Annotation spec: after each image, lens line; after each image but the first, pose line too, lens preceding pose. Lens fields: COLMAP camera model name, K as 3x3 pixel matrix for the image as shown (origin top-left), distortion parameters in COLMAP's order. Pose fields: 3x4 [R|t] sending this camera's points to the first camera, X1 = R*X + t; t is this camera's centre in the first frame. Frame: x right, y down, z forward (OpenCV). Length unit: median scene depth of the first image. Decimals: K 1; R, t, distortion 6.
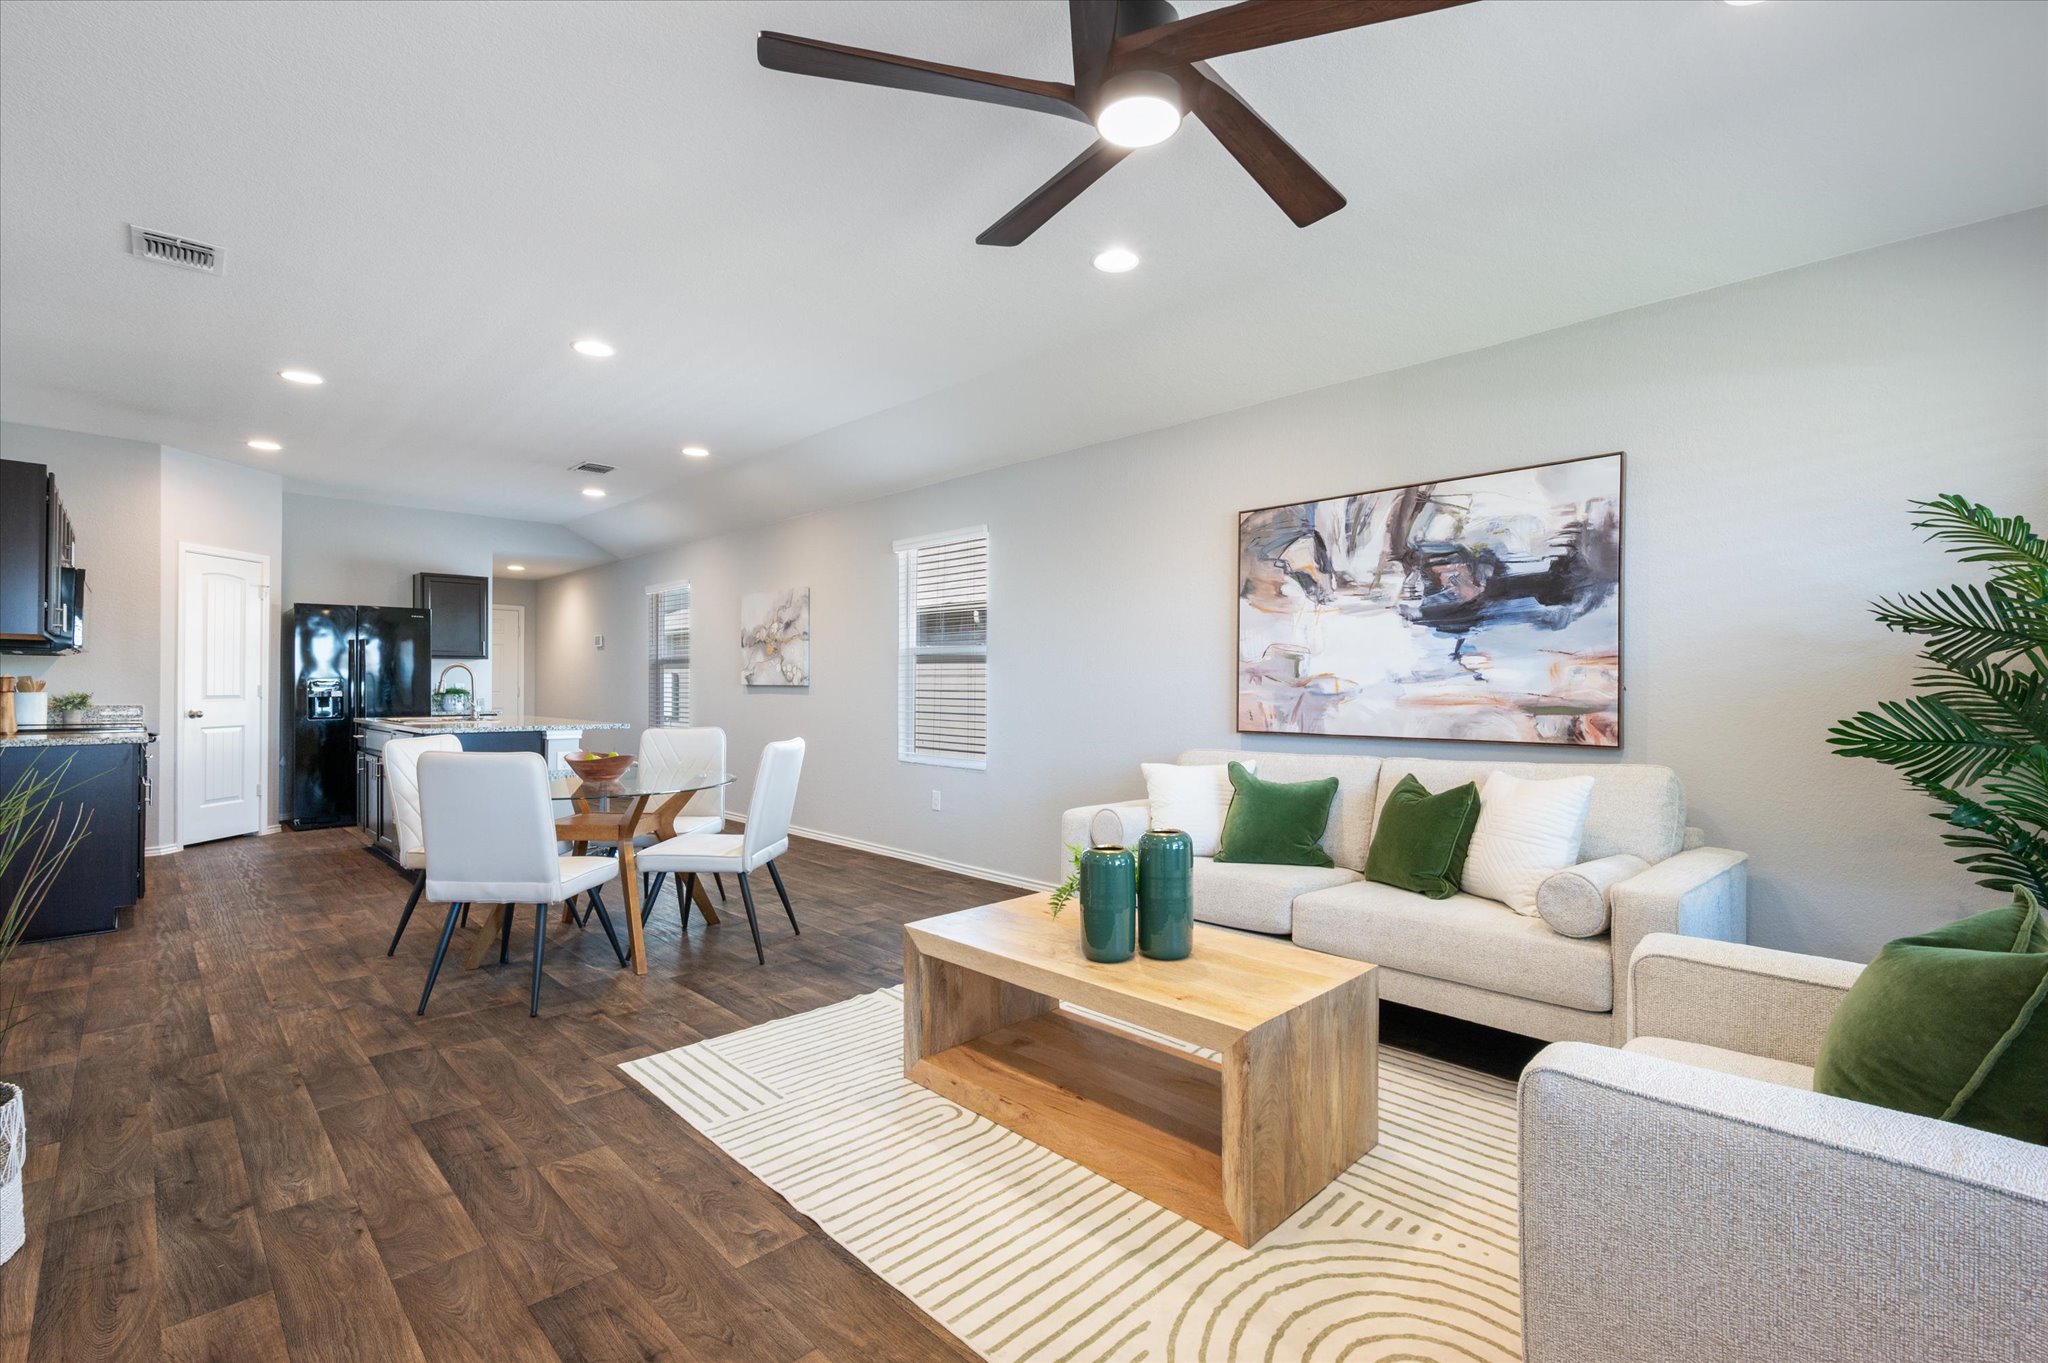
lens RADIAL K [[934.6, 0, 1091.6], [0, 934.6, 691.7], [0, 0, 1]] dist [-0.029470, 0.007590]
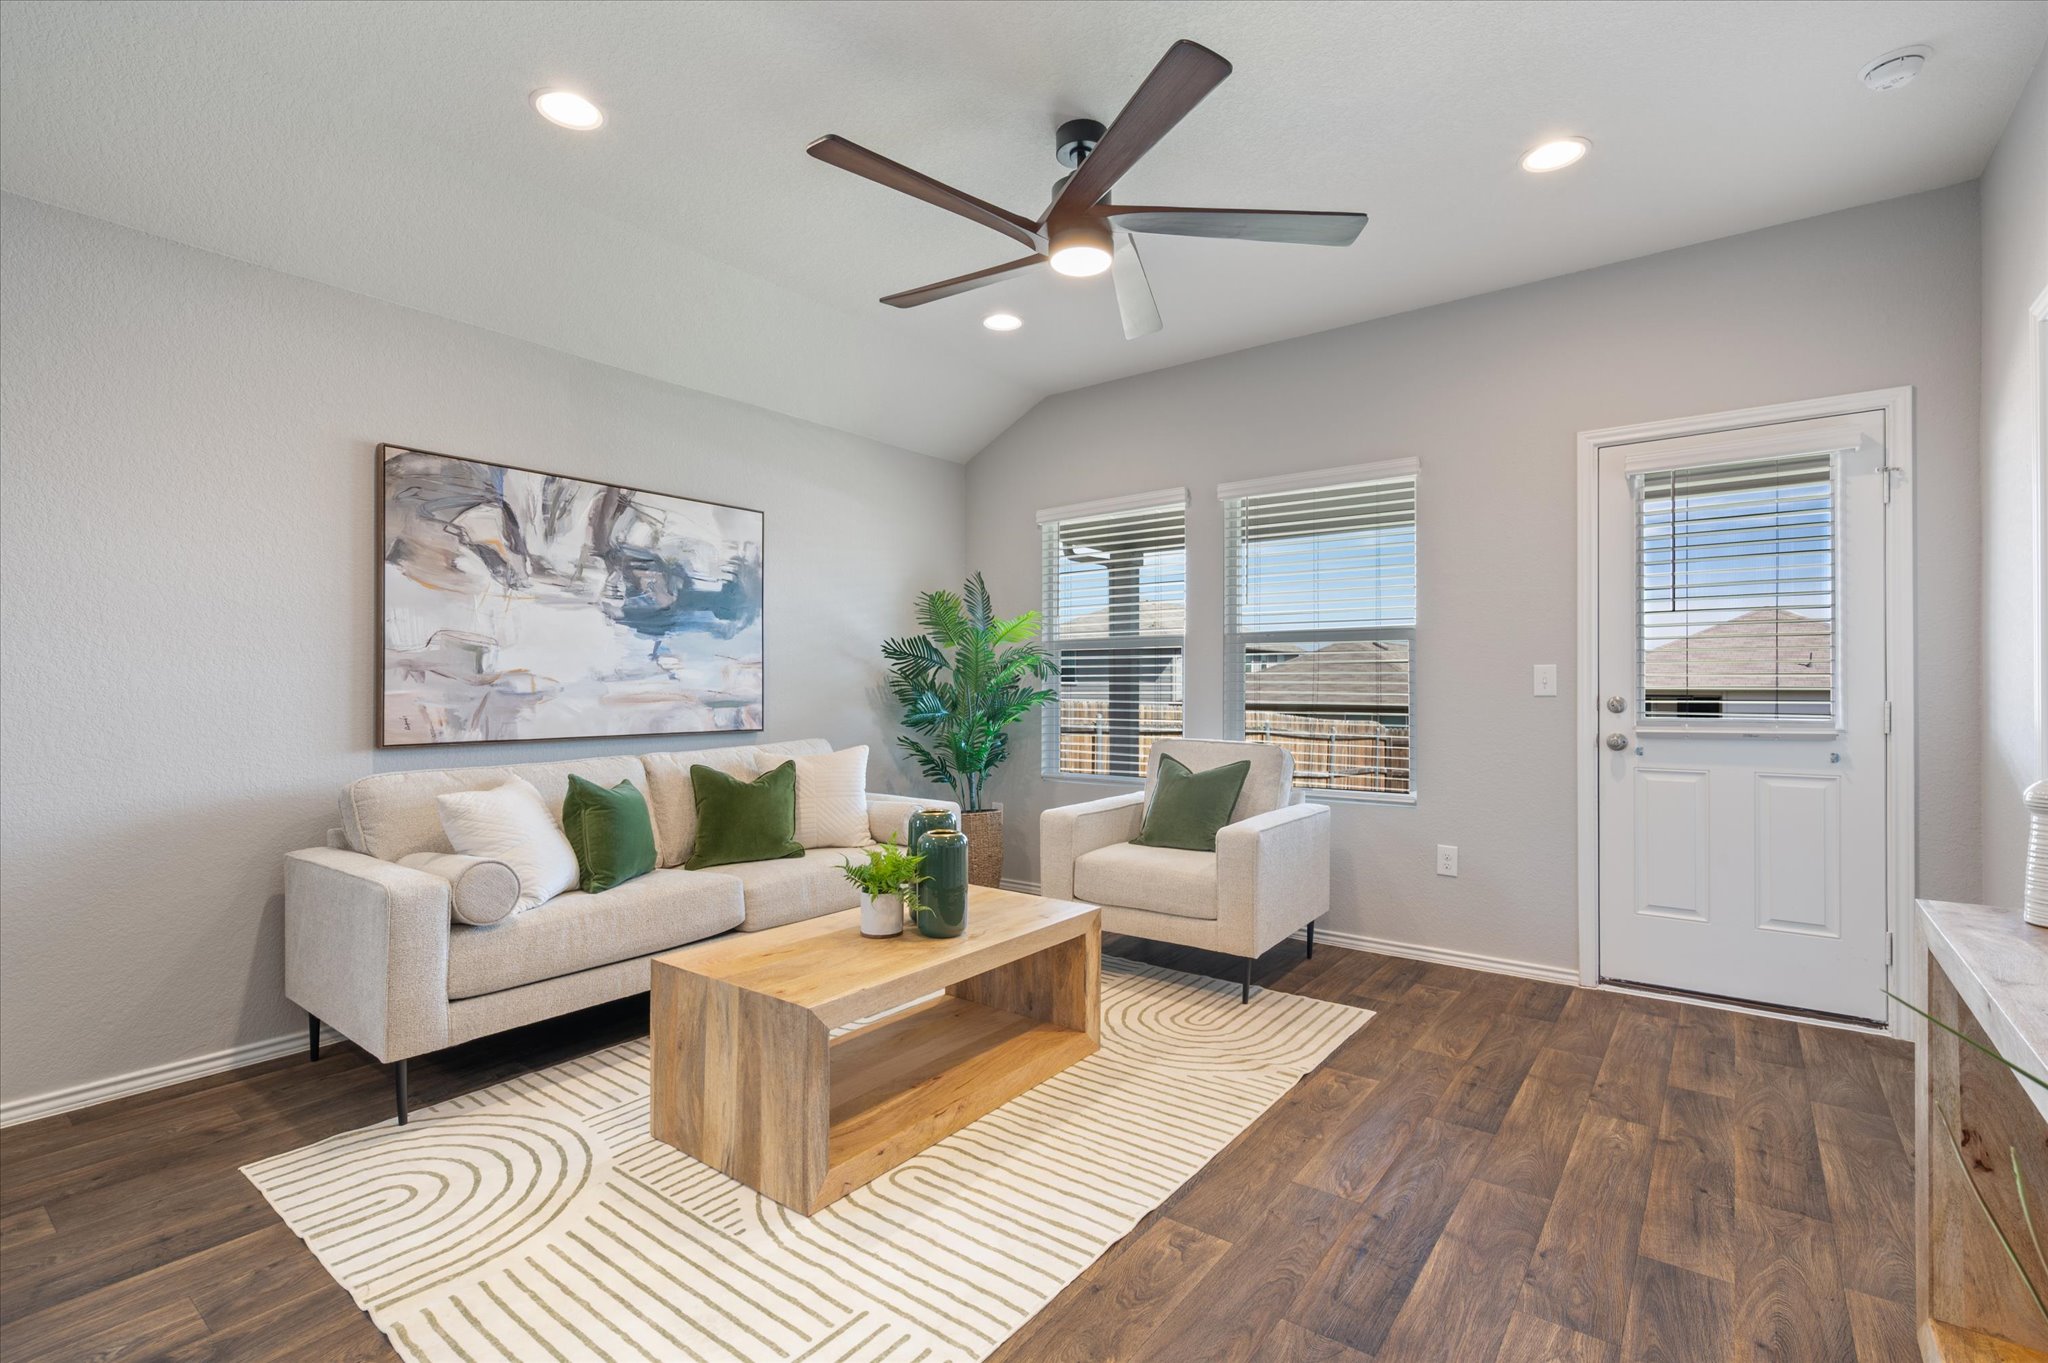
lens RADIAL K [[912.7, 0, 1024.0], [0, 912.7, 681.5], [0, 0, 1]] dist [0.029093, -0.000019]
pose [[-0.103855, 0.001701, 0.994591, -0.731936], [0.000877, 0.999998, -0.001619, -0.007414], [-0.994592, 0.000704, -0.103856, 0.698902]]
